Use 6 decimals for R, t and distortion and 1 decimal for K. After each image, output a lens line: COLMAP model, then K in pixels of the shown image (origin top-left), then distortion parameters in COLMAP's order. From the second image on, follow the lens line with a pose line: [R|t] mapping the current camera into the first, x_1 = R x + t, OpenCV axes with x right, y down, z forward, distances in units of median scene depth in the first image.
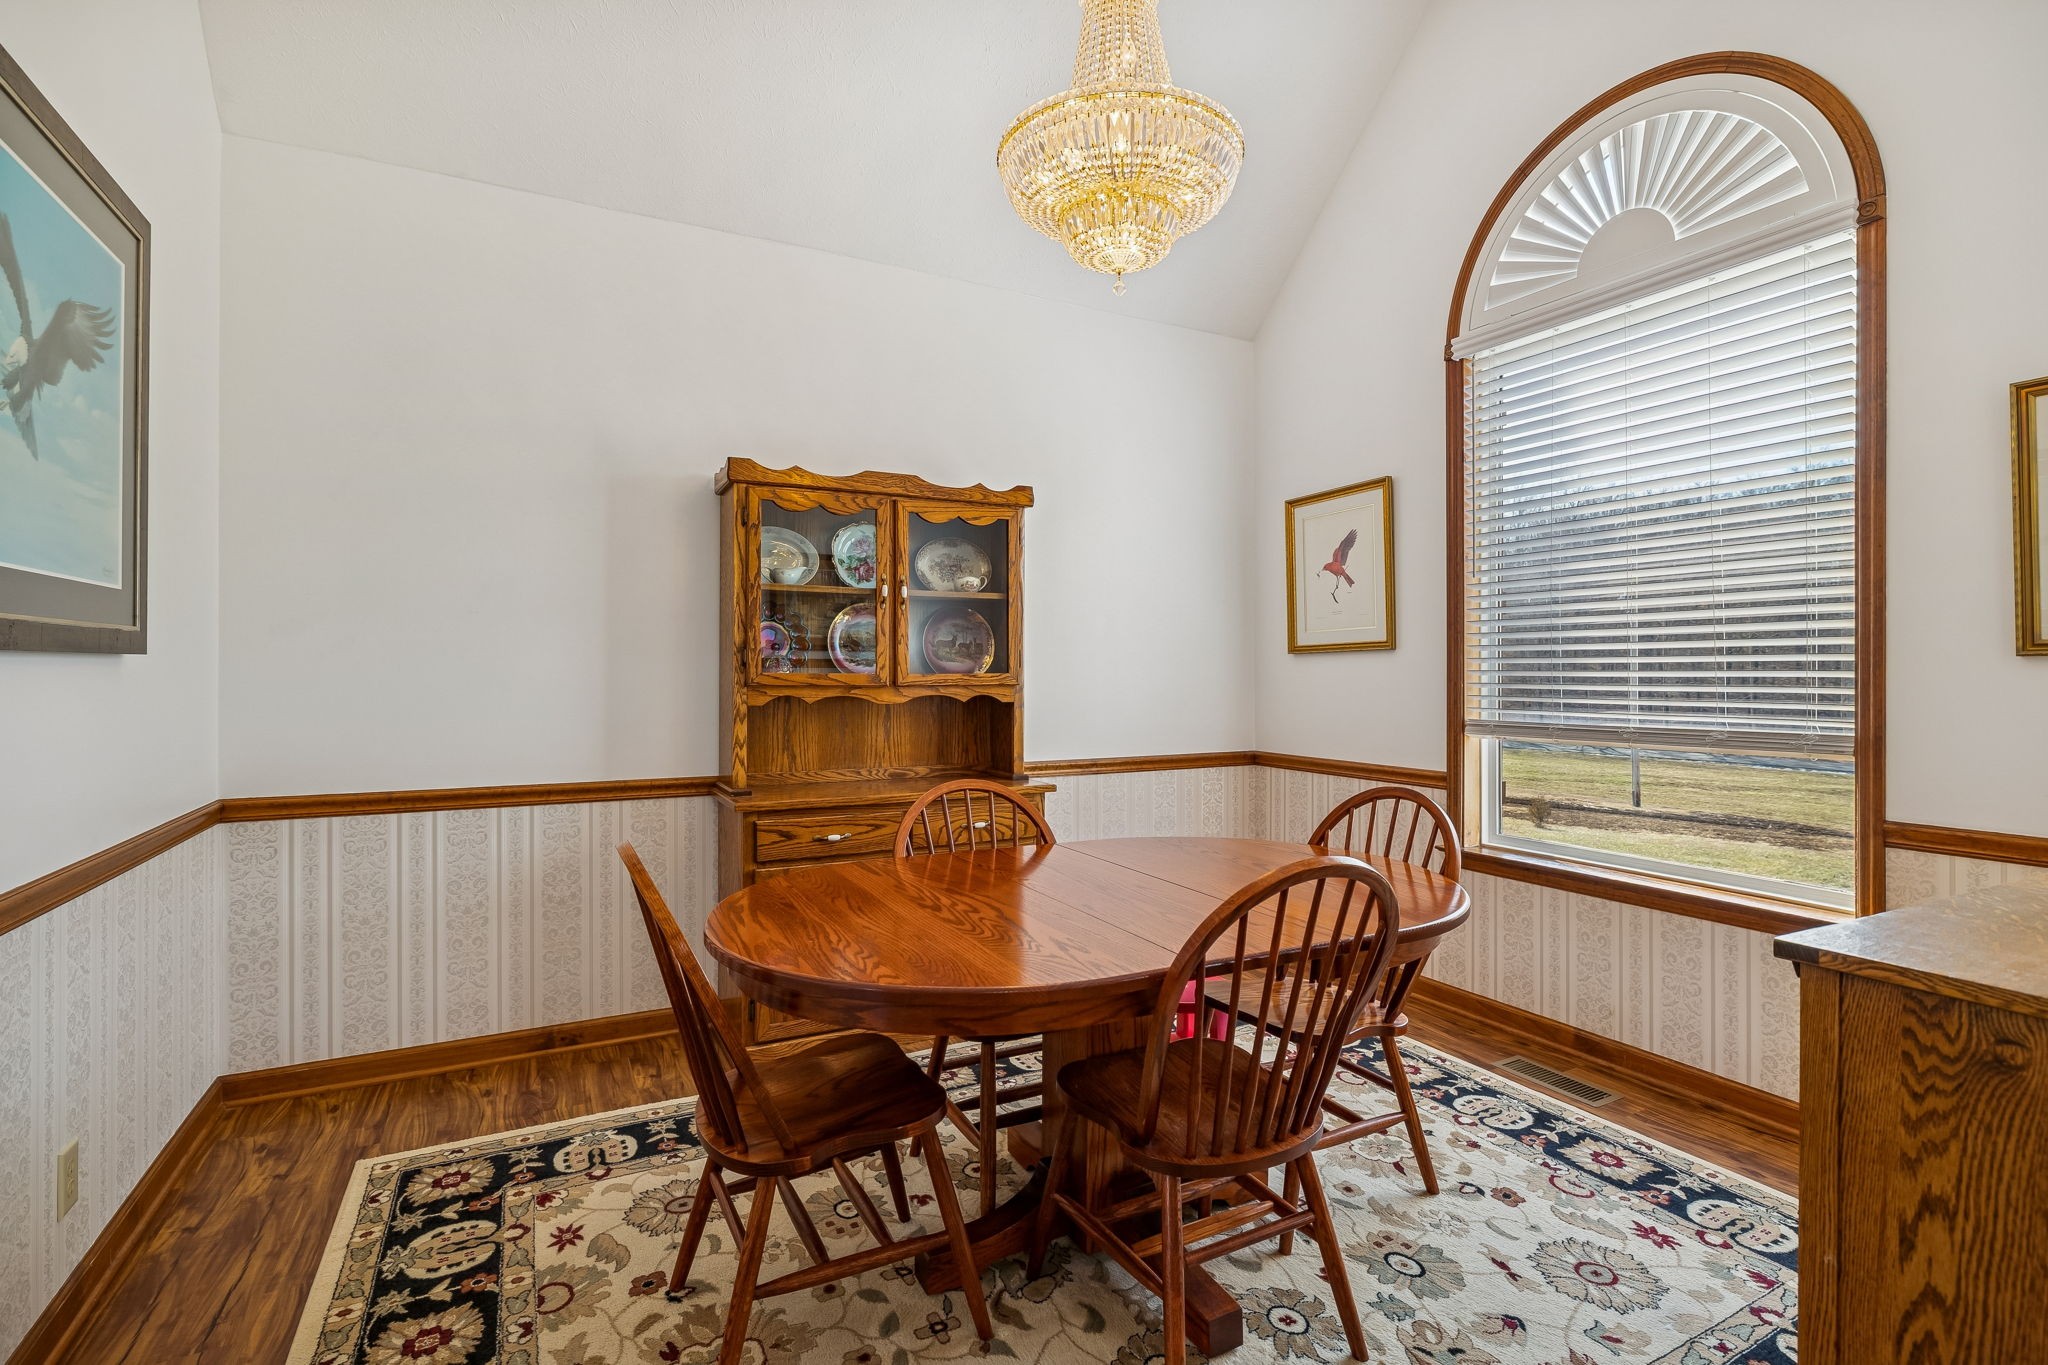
lens RADIAL K [[971.0, 0, 1022.6], [0, 971.0, 669.3], [0, 0, 1]] dist [-0.002862, 0.001263]
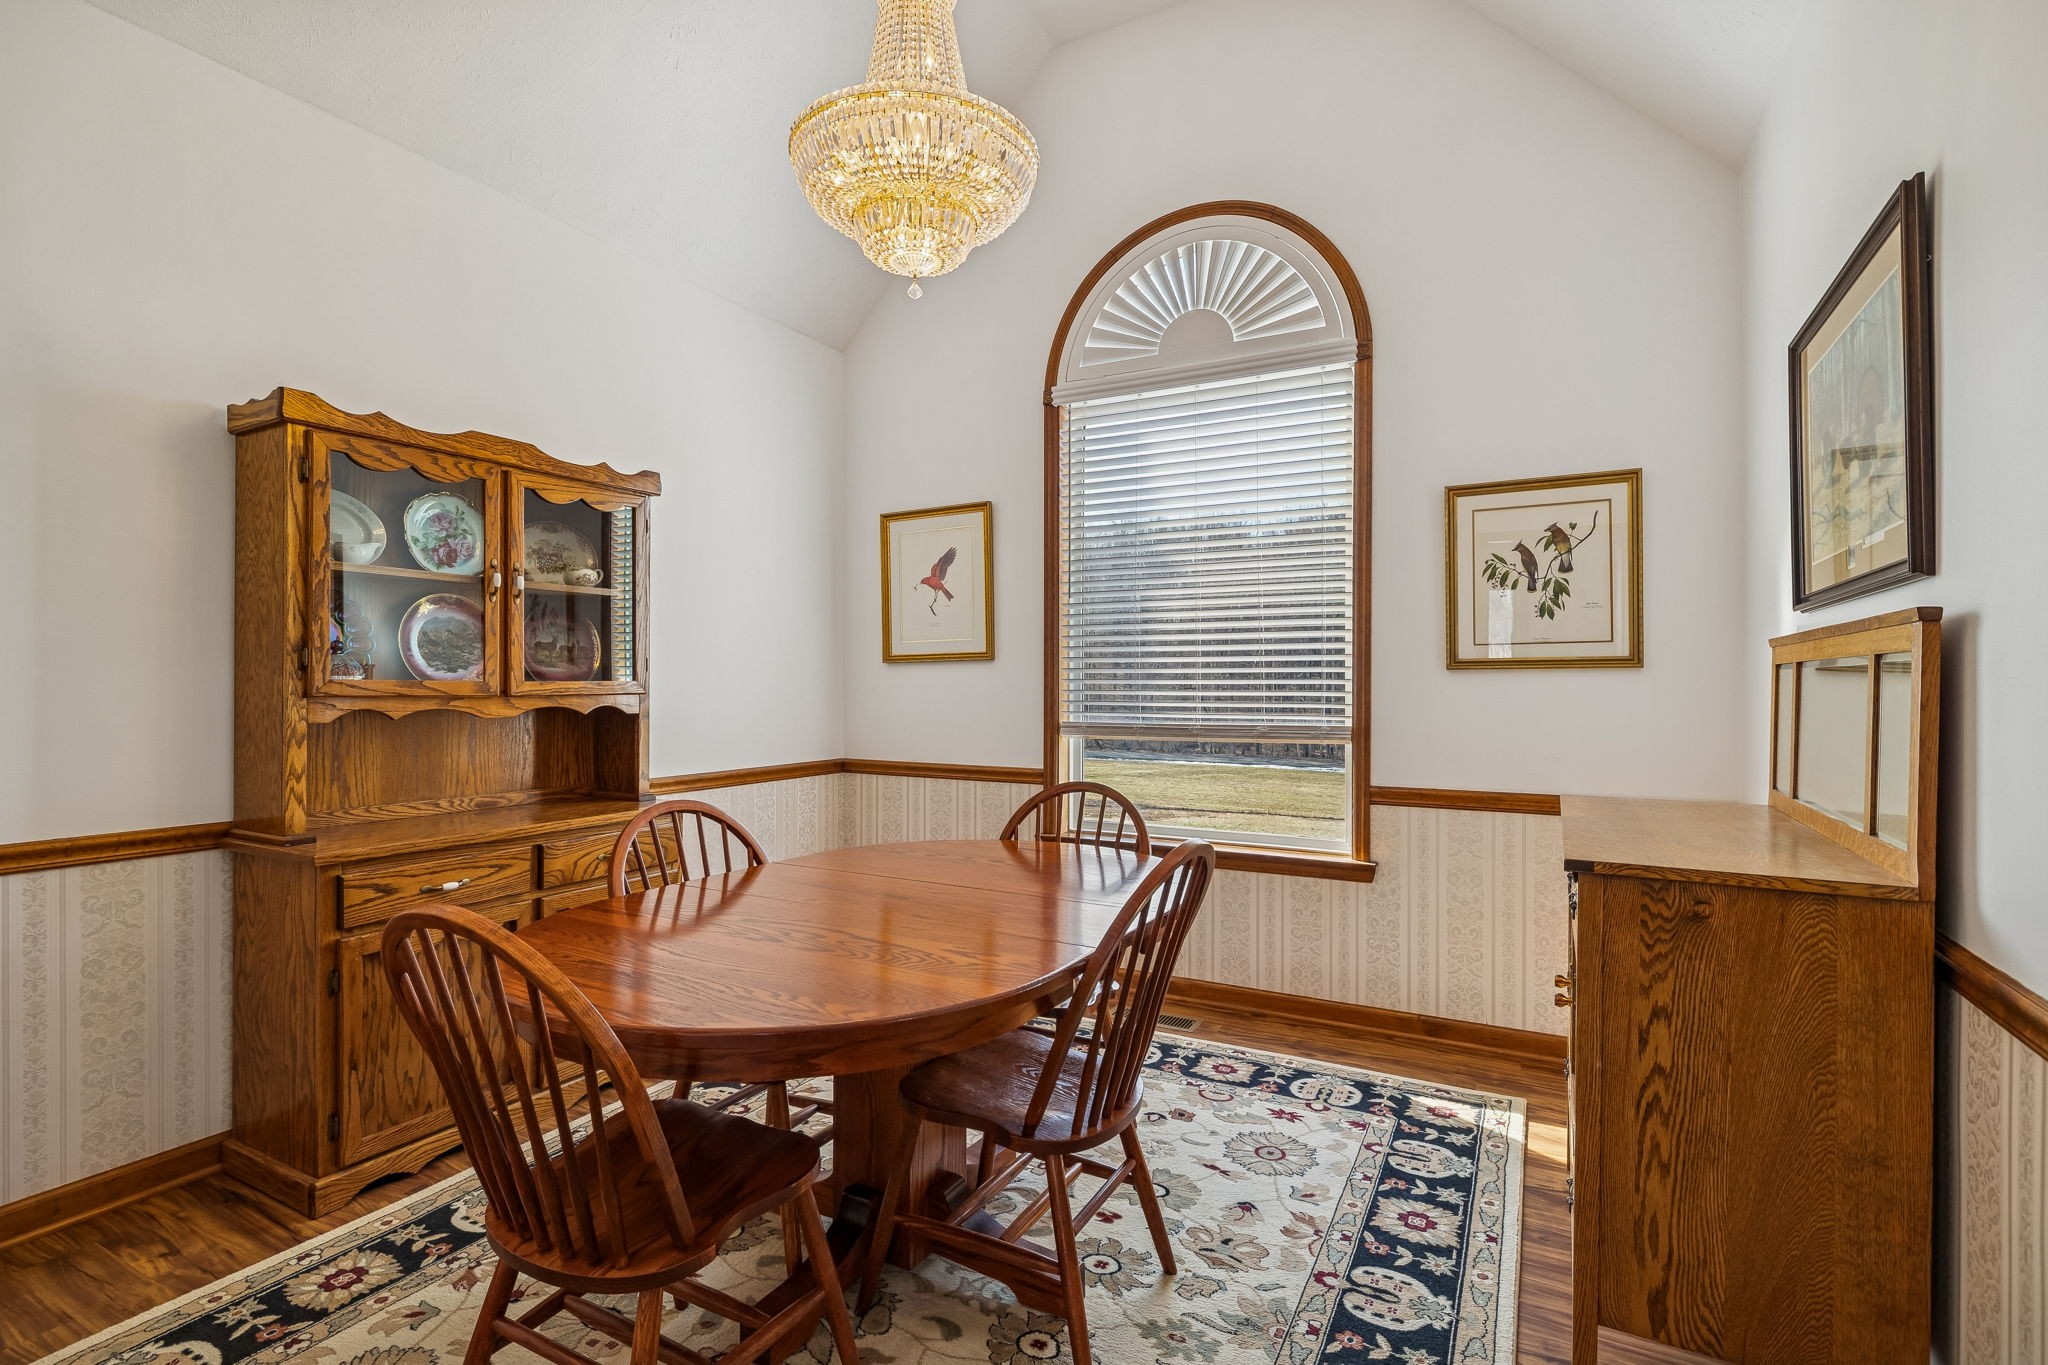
lens RADIAL K [[977.5, 0, 1024.0], [0, 977.5, 682.5], [0, 0, 1]] dist [-0.002671, 0.000866]
pose [[0.835084, 0.000771, 0.550122, -0.240157], [-0.002709, 0.999993, 0.002710, 0.002515], [-0.550116, -0.003753, 0.835080, 0.069700]]
